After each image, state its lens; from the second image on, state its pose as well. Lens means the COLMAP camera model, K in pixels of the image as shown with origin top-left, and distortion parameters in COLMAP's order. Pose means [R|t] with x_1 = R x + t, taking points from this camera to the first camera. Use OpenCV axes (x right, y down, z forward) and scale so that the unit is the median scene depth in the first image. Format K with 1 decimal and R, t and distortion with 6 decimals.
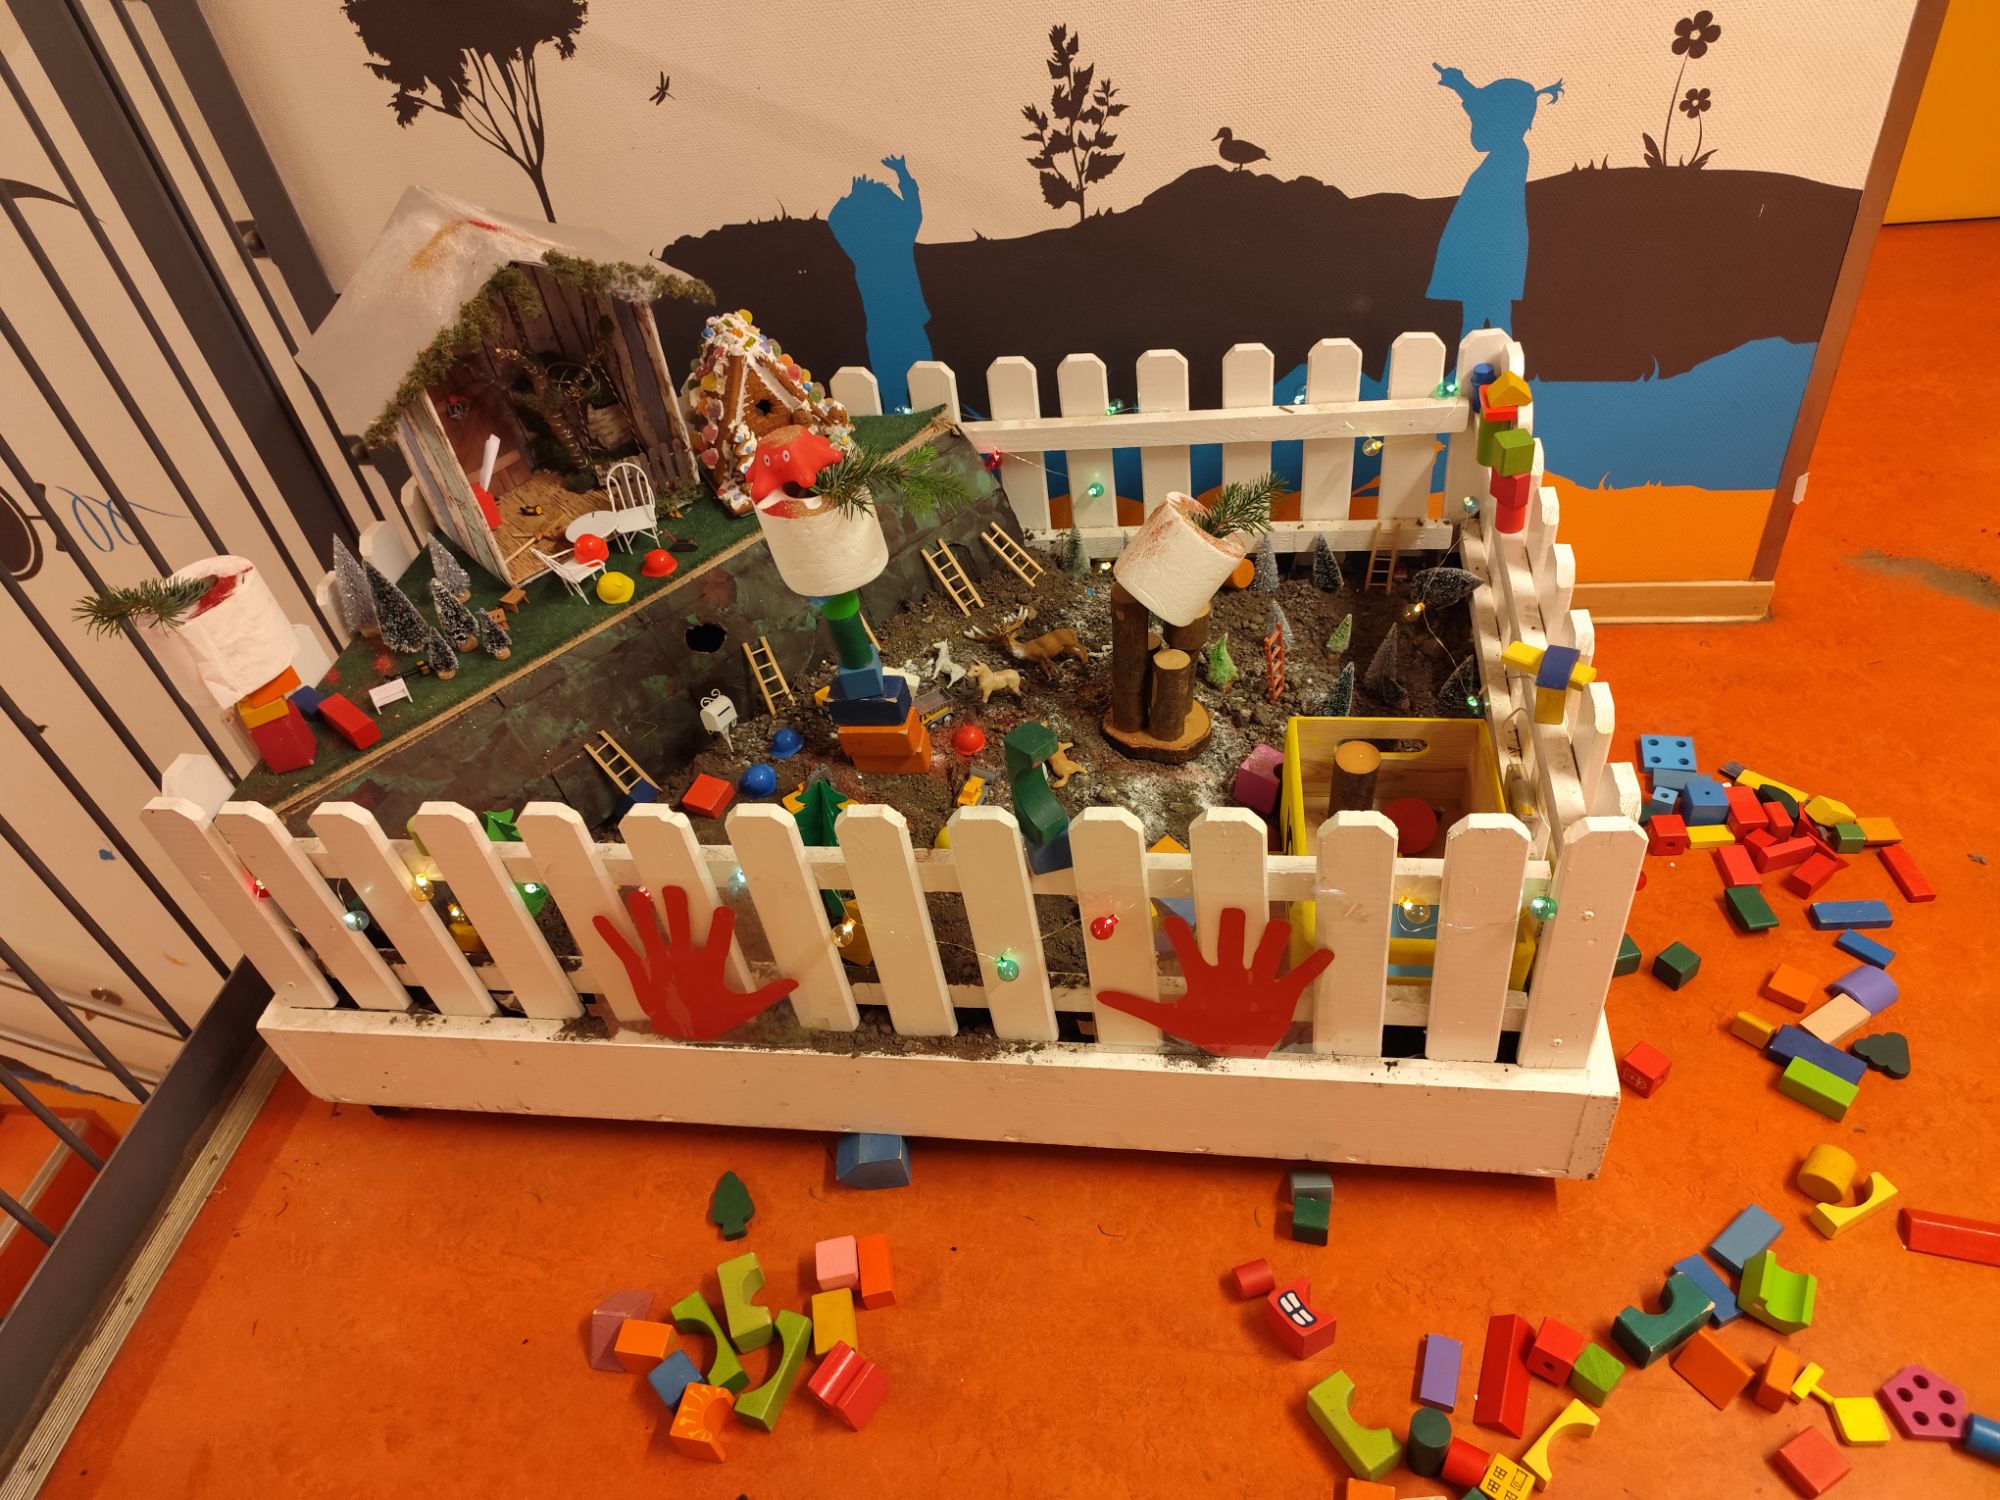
lens RADIAL K [[1365.4, 0, 992.7], [0, 1365.4, 753.4], [0, 0, 1]] dist [0.024098, -0.033034]
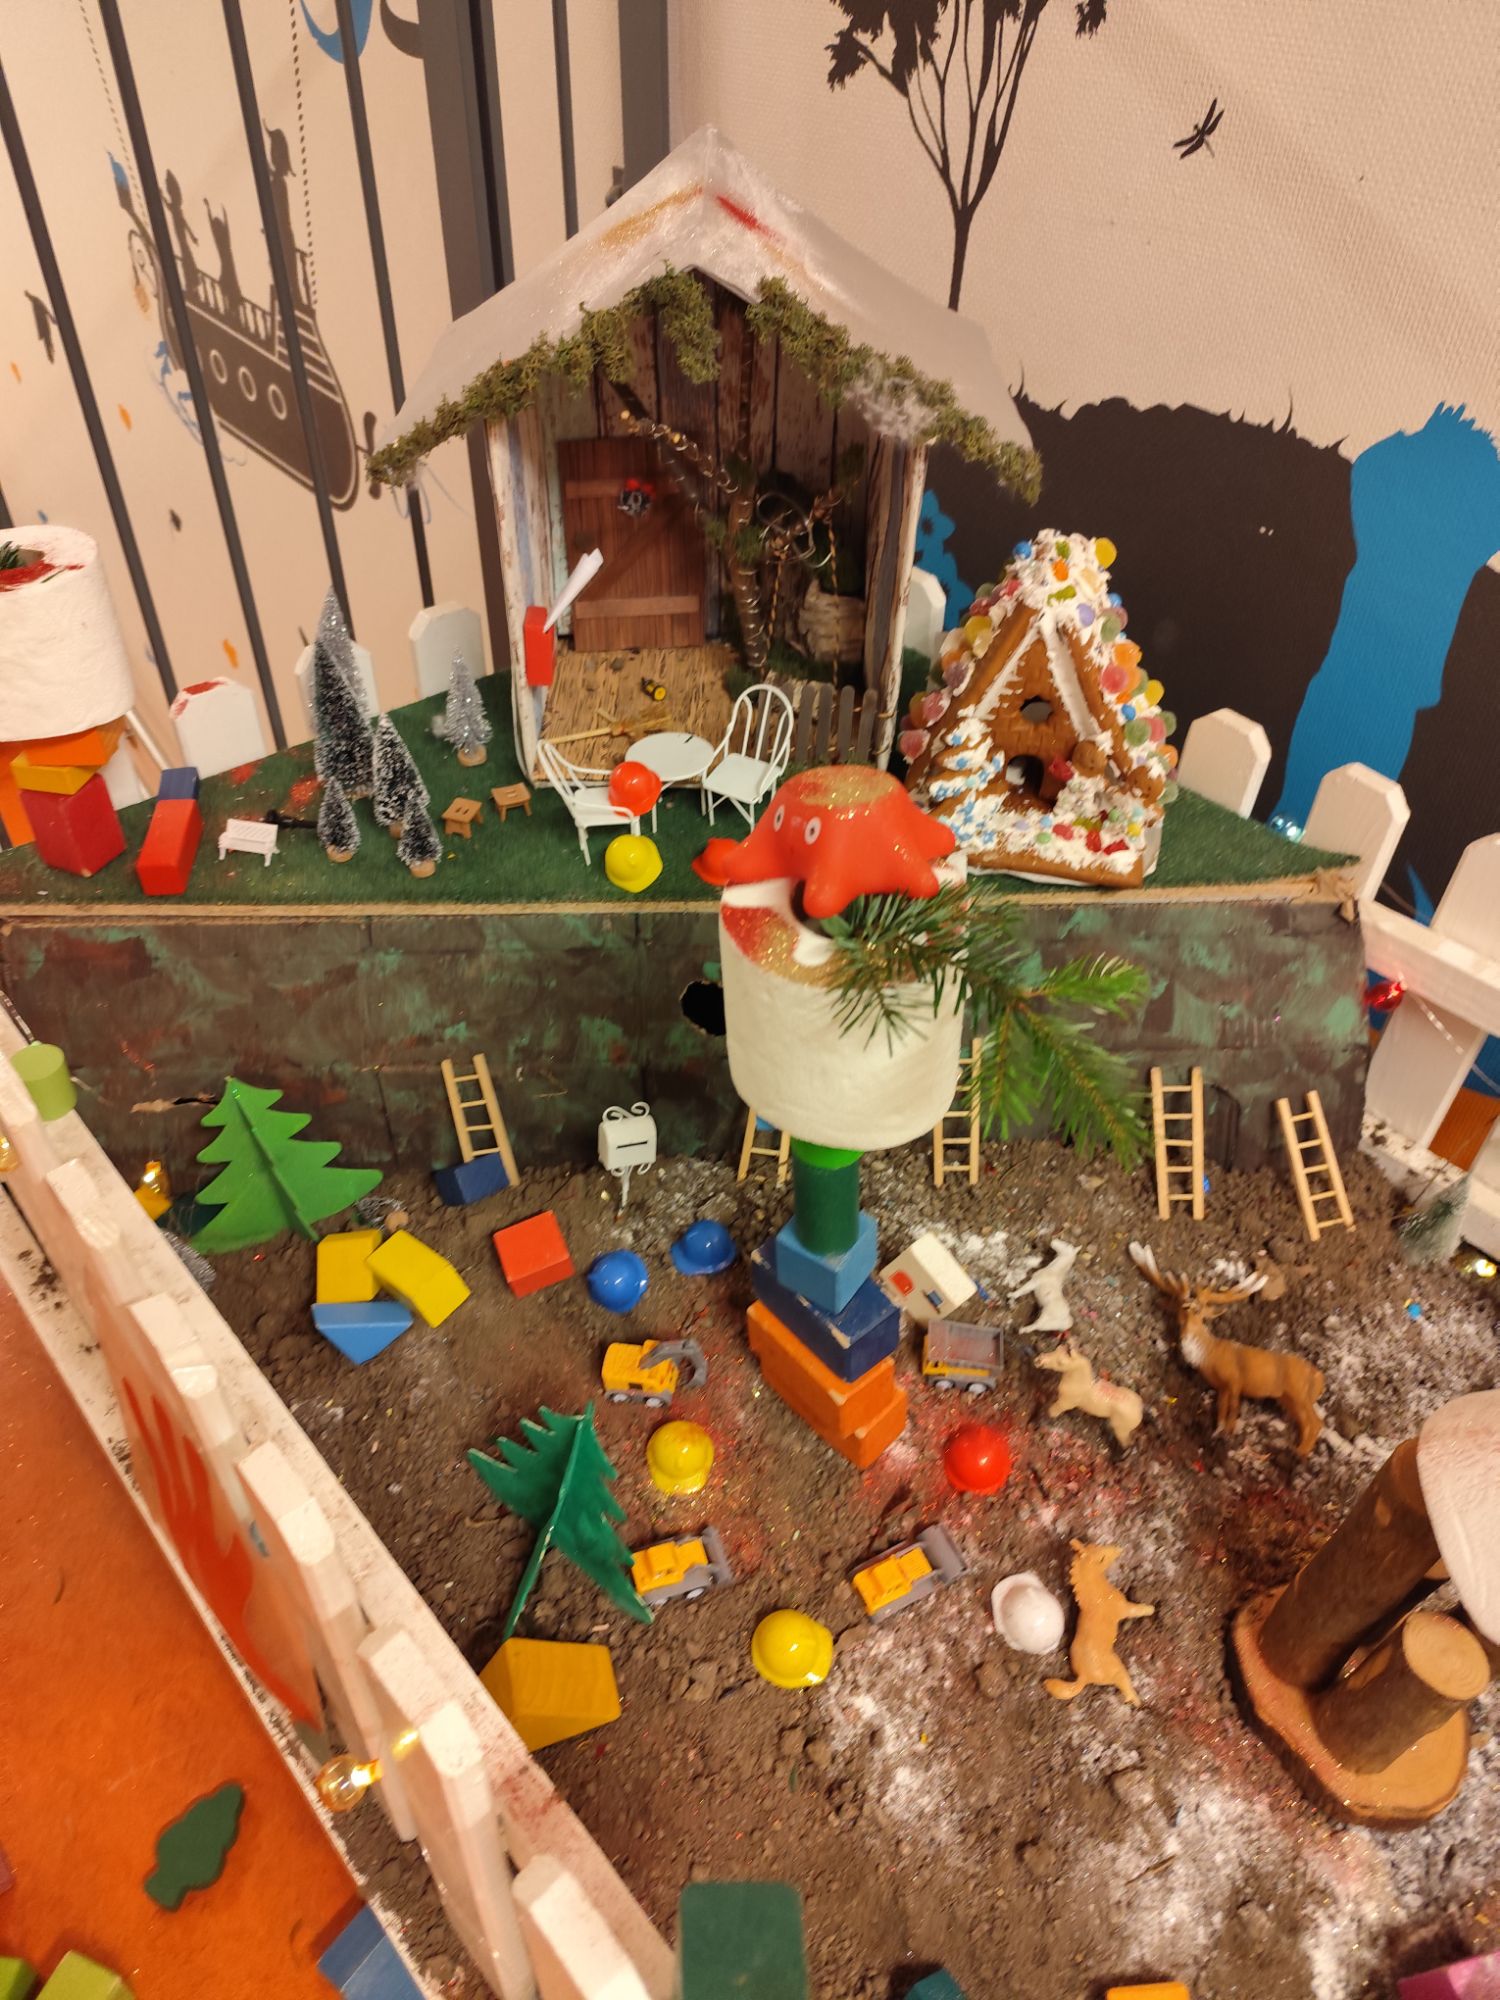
lens RADIAL K [[1365.4, 0, 721.9], [0, 1365.4, 1002.3], [0, 0, 1]] dist [0.024098, -0.033034]
pose [[0.749792, 0.532051, -0.393361, 0.019955], [-0.522188, 0.840917, 0.142052, -0.166480], [0.406363, 0.098899, 0.908344, 0.456668]]
